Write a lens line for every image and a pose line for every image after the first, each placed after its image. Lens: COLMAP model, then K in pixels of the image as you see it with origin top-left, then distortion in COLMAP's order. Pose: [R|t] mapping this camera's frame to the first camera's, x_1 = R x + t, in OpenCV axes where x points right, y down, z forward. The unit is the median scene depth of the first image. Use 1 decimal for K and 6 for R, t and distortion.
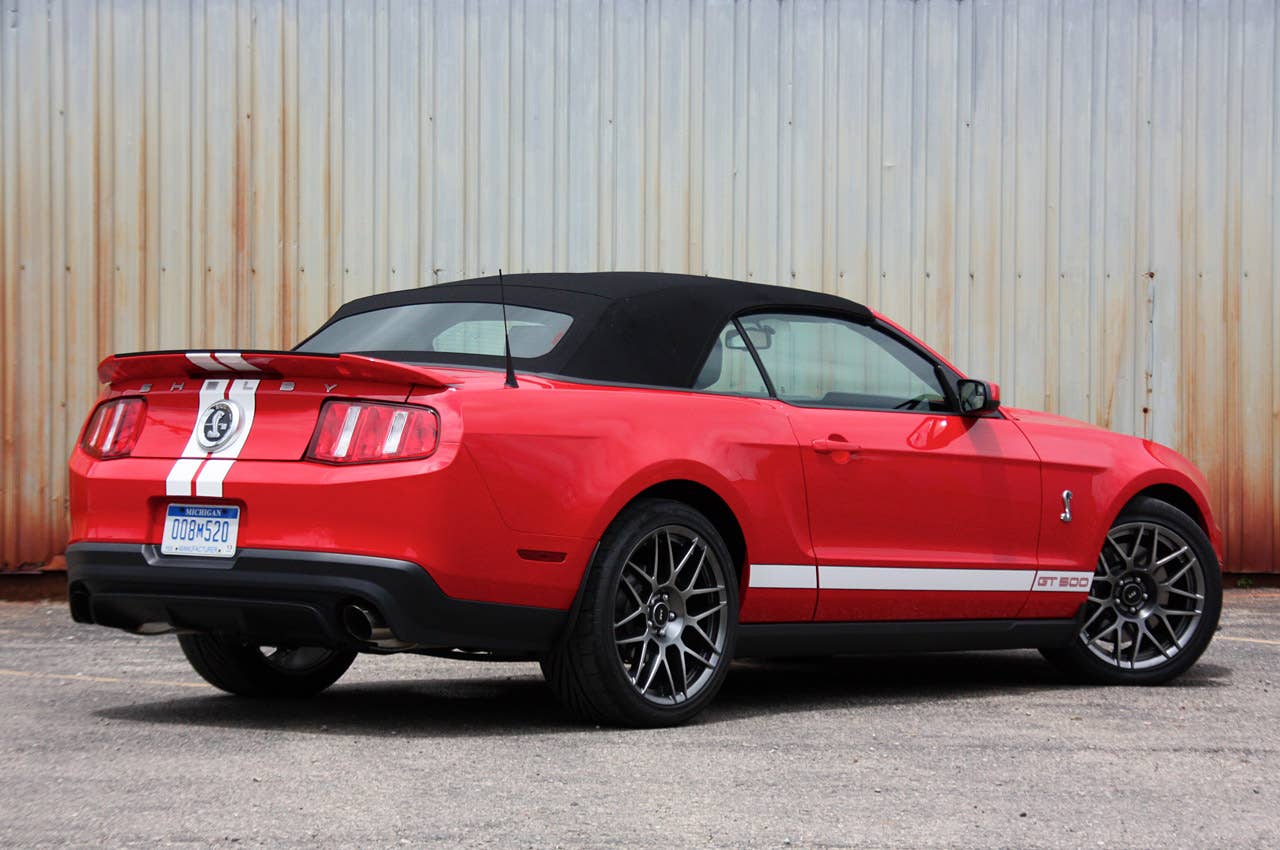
lens RADIAL K [[9204.2, 0, 640.0], [0, 9204.2, 425.0], [0, 0, 1]] dist [0.798713, 37.454198]
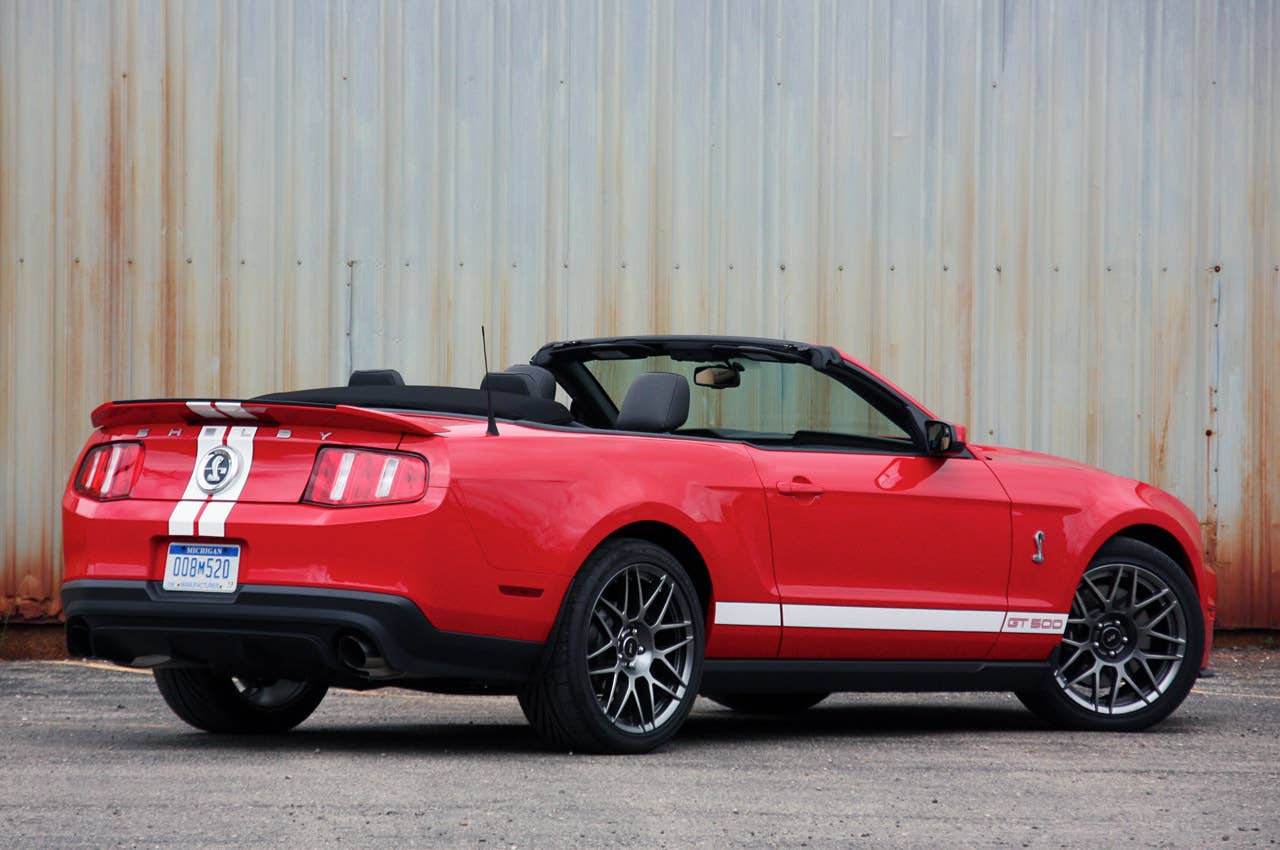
lens RADIAL K [[6435.5, 0, 640.0], [0, 6435.5, 425.0], [0, 0, 1]] dist [0.748713, 10.354407]
pose [[0.999995, 0.001646, 0.002554, 0.001426], [-0.001621, 0.999952, -0.009653, 0.002103], [-0.002569, 0.009648, 0.999950, 0.260676]]
